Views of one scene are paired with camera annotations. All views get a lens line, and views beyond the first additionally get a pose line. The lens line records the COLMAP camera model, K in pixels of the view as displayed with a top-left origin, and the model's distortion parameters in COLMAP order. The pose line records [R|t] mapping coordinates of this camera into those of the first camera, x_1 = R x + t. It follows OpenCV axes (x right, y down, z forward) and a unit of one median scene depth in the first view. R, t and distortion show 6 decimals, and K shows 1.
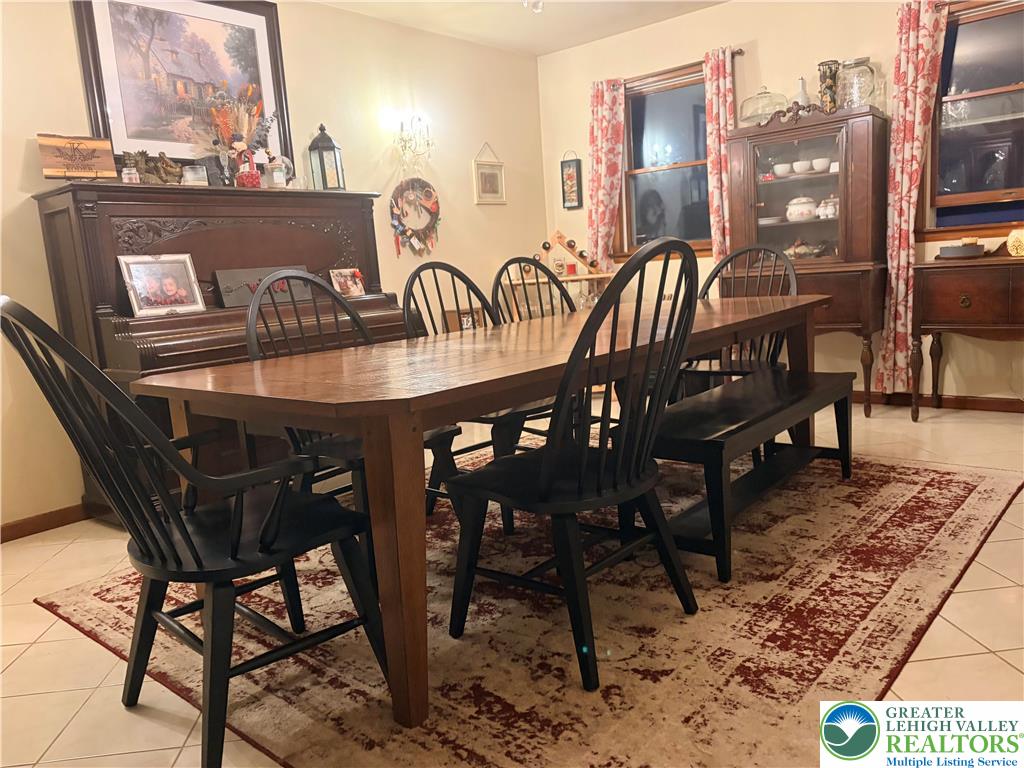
lens RADIAL K [[764.9, 0, 512.2], [0, 764.9, 385.8], [0, 0, 1]] dist [0.010723, -0.007740]
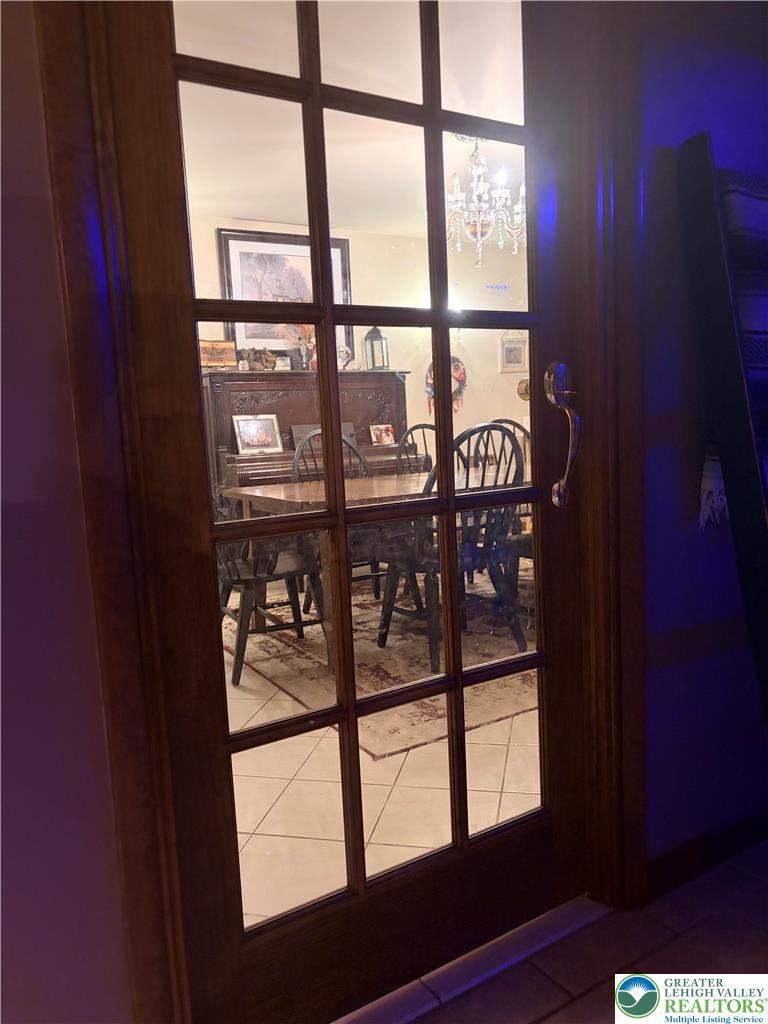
lens RADIAL K [[764.9, 0, 385.2], [0, 764.9, 512.9], [0, 0, 1]] dist [0.010723, -0.007740]
pose [[0.949811, 0.057383, -0.307518, 0.268450], [-0.063785, 0.997905, -0.010798, 0.027175], [0.306254, 0.029871, 0.951481, -0.383411]]
